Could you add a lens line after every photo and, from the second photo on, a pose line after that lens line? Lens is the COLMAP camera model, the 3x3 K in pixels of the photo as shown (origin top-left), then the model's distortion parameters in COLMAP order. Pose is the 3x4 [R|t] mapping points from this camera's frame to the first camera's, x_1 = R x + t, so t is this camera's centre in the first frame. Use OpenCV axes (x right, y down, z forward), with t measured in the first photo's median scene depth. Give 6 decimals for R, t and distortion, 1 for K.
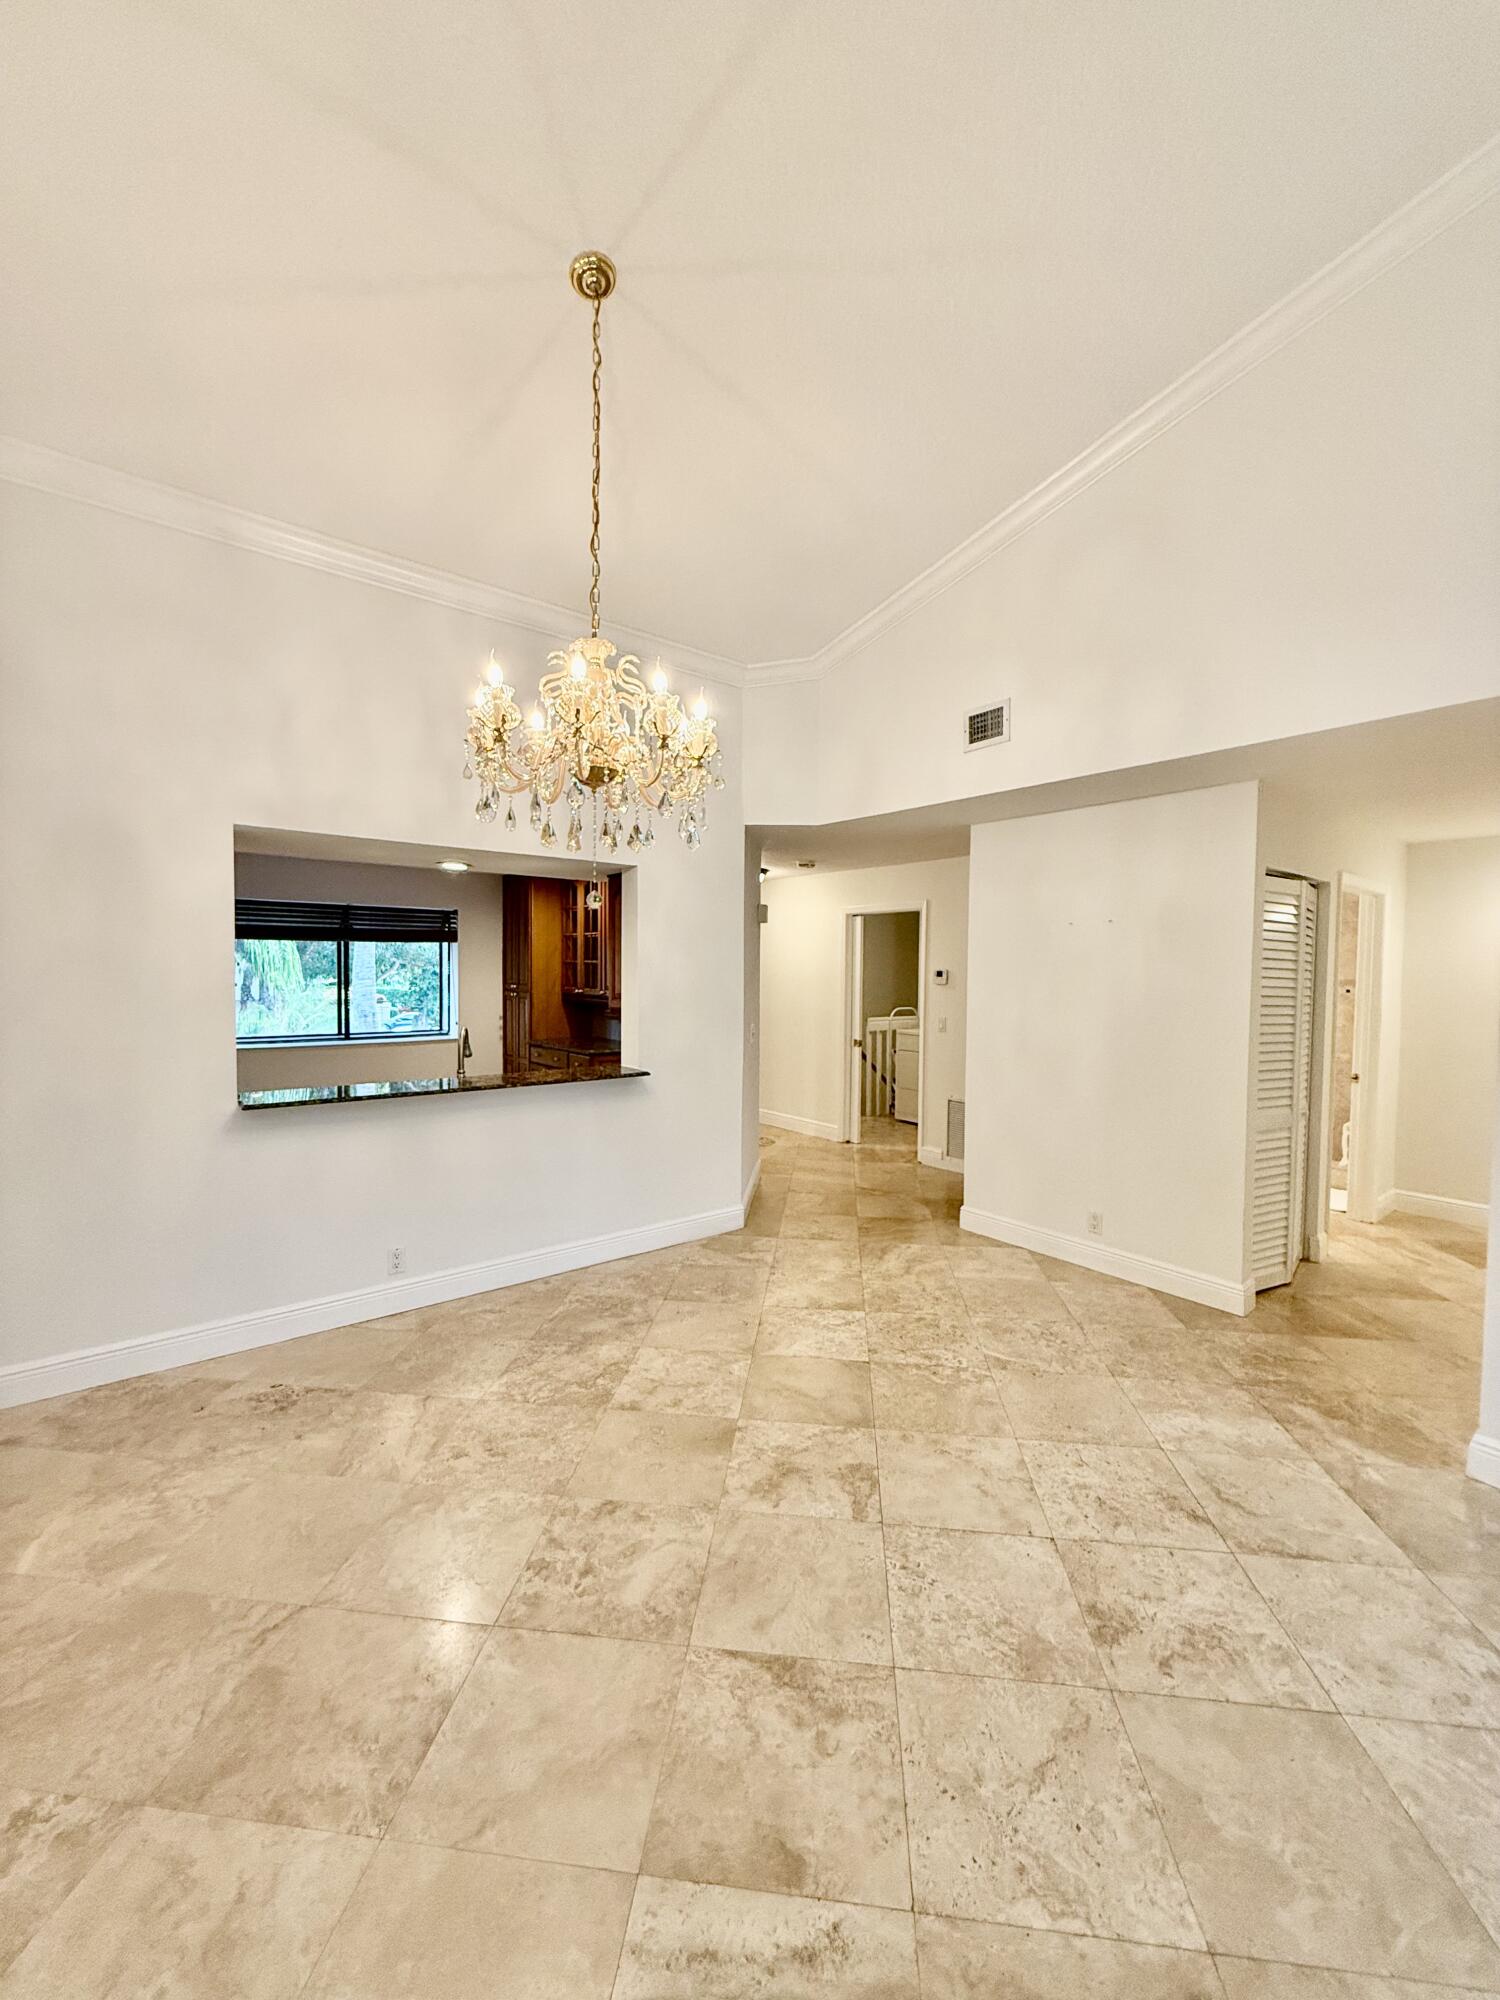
lens RADIAL K [[799.0, 0, 757.9], [0, 799.0, 988.2], [0, 0, 1]] dist [0.001351, -0.000343]
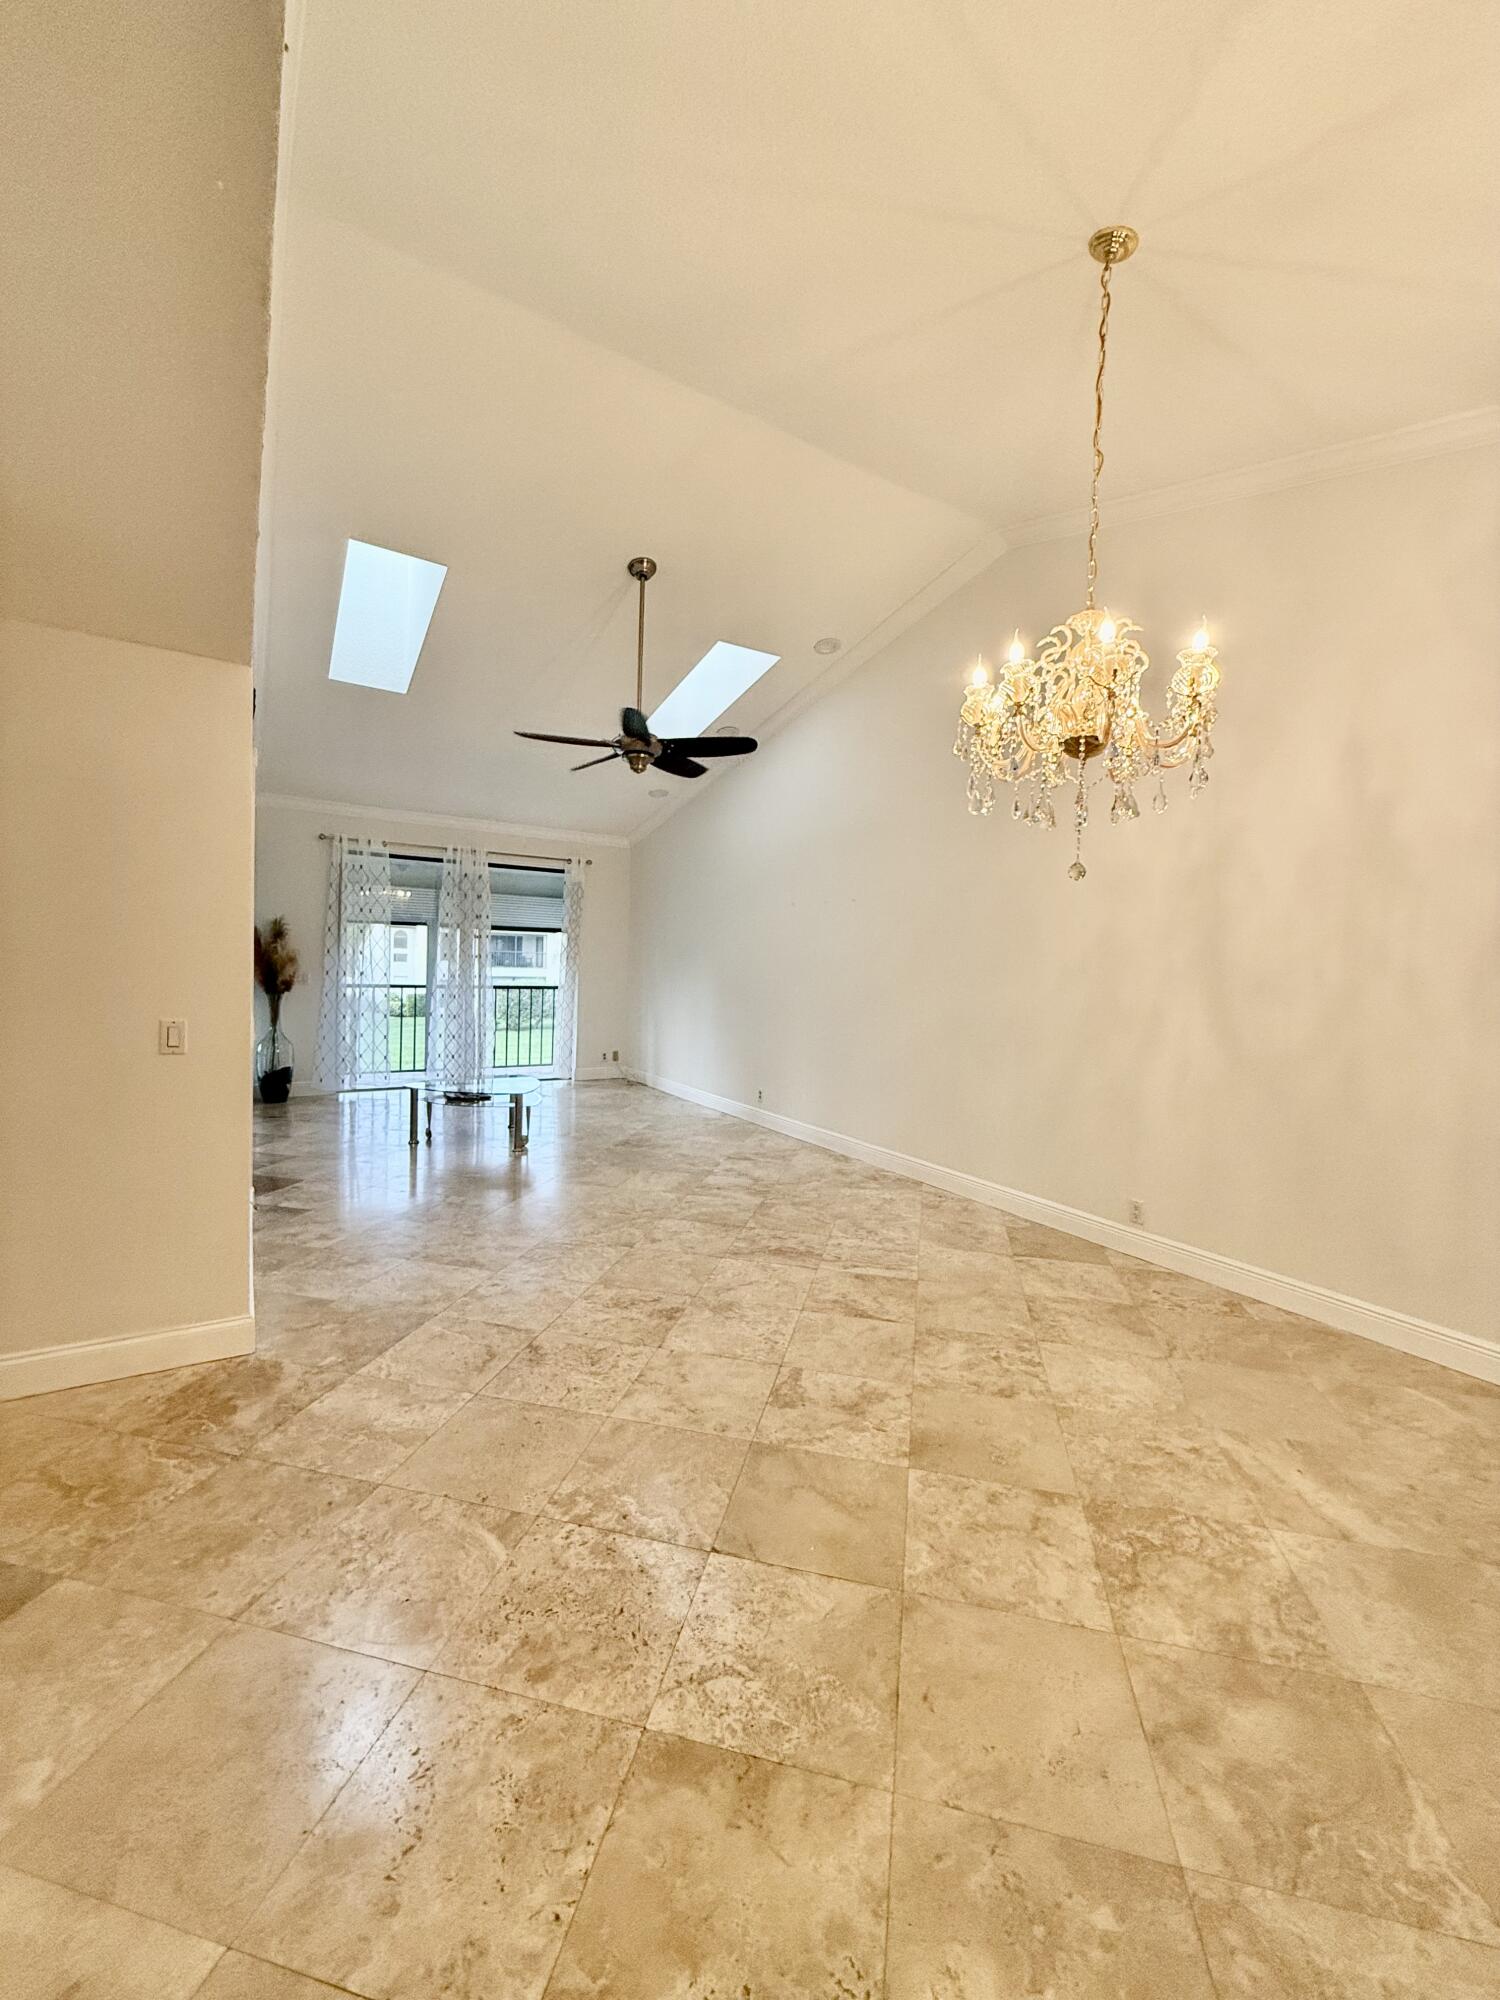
lens RADIAL K [[799.0, 0, 752.4], [0, 799.0, 987.3], [0, 0, 1]] dist [0.001351, -0.000343]
pose [[-0.991436, -0.049574, 0.120816, 0.063023], [-0.041934, 0.997005, 0.064982, -0.012947], [-0.123675, 0.059359, -0.990546, 1.863971]]
